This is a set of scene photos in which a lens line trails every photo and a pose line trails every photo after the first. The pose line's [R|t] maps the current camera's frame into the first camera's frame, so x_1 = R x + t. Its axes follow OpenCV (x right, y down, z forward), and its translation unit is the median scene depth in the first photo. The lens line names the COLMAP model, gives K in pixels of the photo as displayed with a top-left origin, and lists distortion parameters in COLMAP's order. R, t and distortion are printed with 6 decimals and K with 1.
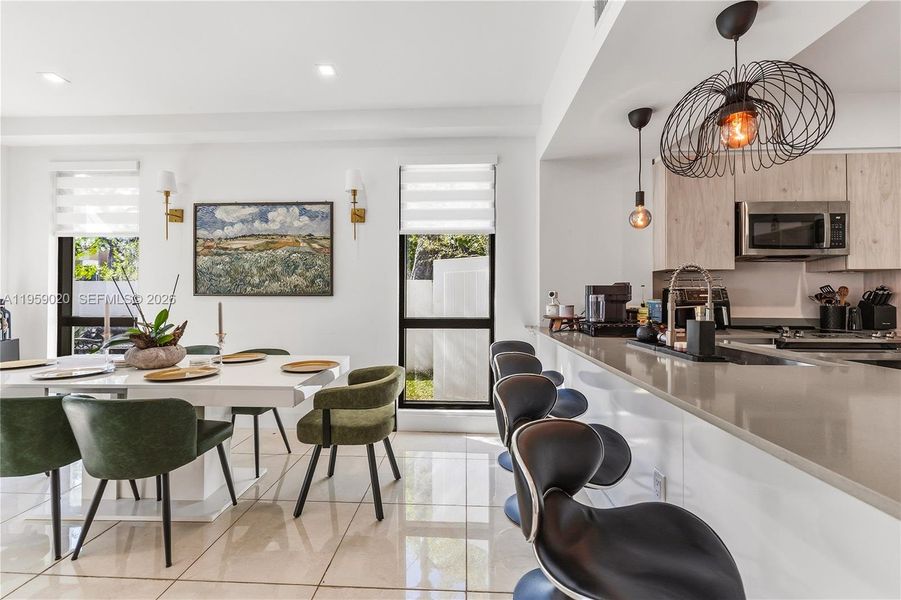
lens RADIAL K [[367.4, 0, 447.4], [0, 367.4, 295.2], [0, 0, 1]] dist [0.001511, -0.000446]
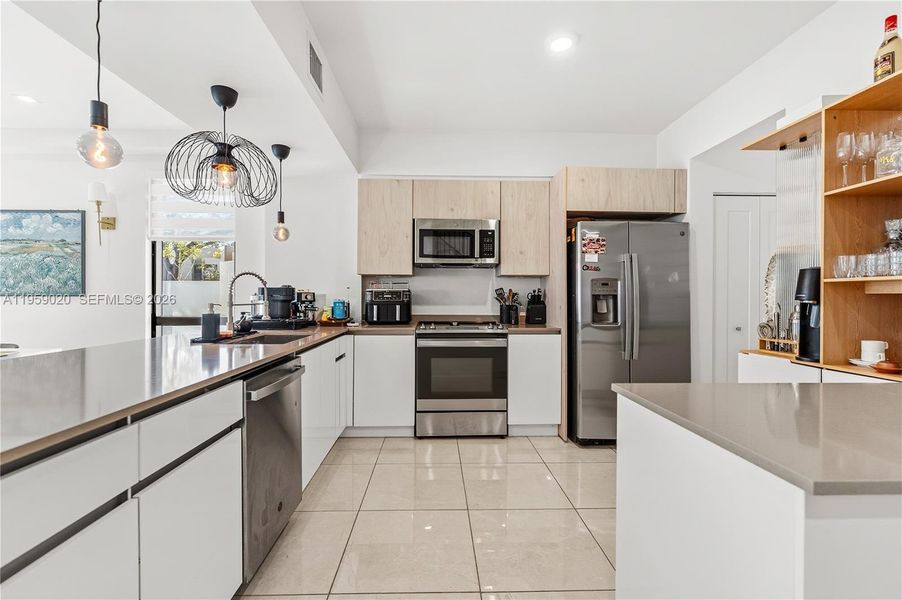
lens RADIAL K [[387.0, 0, 447.6], [0, 387.0, 298.9], [0, 0, 1]] dist [-0.002419, -0.000596]
pose [[0.996680, 0.000299, 0.081419, 0.671558], [-0.000799, 0.999981, 0.006114, 0.001928], [-0.081416, -0.006159, 0.996661, -0.235534]]
